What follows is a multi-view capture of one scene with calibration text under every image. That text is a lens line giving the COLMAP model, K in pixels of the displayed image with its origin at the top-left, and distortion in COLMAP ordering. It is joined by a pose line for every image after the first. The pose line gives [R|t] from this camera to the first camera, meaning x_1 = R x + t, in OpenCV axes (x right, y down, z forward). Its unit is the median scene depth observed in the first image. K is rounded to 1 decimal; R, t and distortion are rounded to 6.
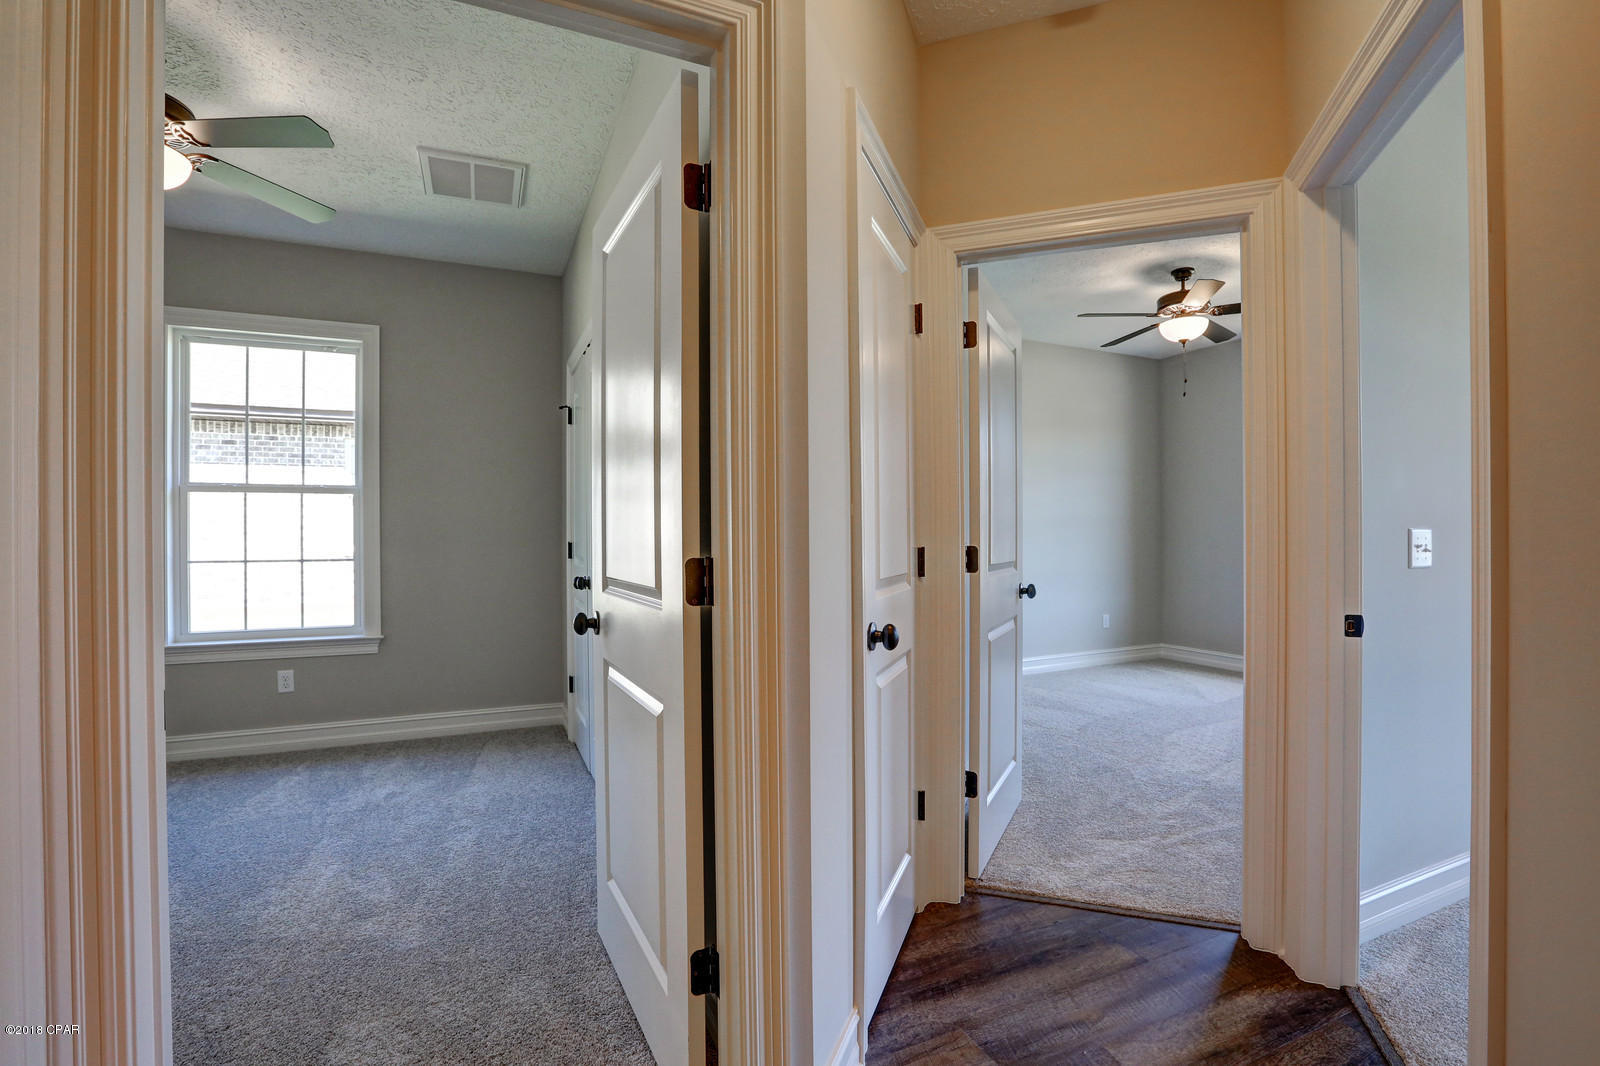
lens RADIAL K [[745.5, 0, 811.9], [0, 745.5, 531.3], [0, 0, 1]] dist [-0.048669, 0.014681]
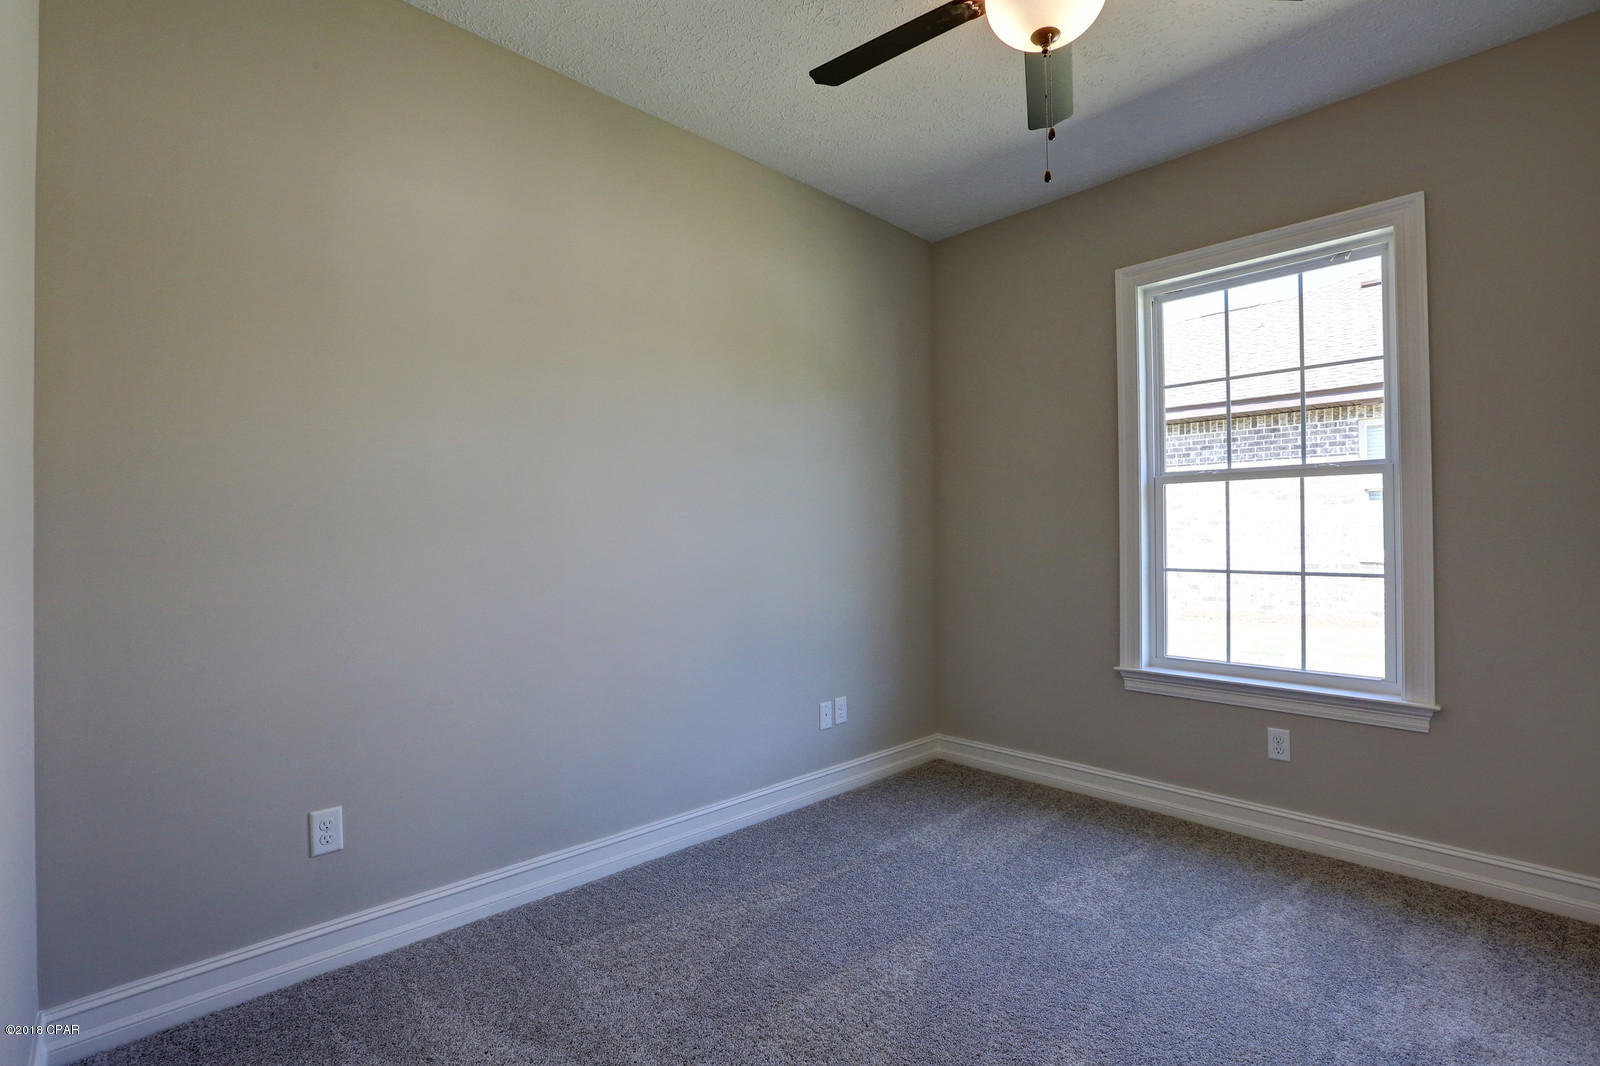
lens RADIAL K [[745.5, 0, 783.4], [0, 745.5, 525.8], [0, 0, 1]] dist [-0.048669, 0.014681]
pose [[0.330210, -0.008977, -0.943865, -0.205732], [0.000503, 0.999956, -0.009334, 0.000177], [0.943907, 0.002607, 0.330200, 0.302936]]
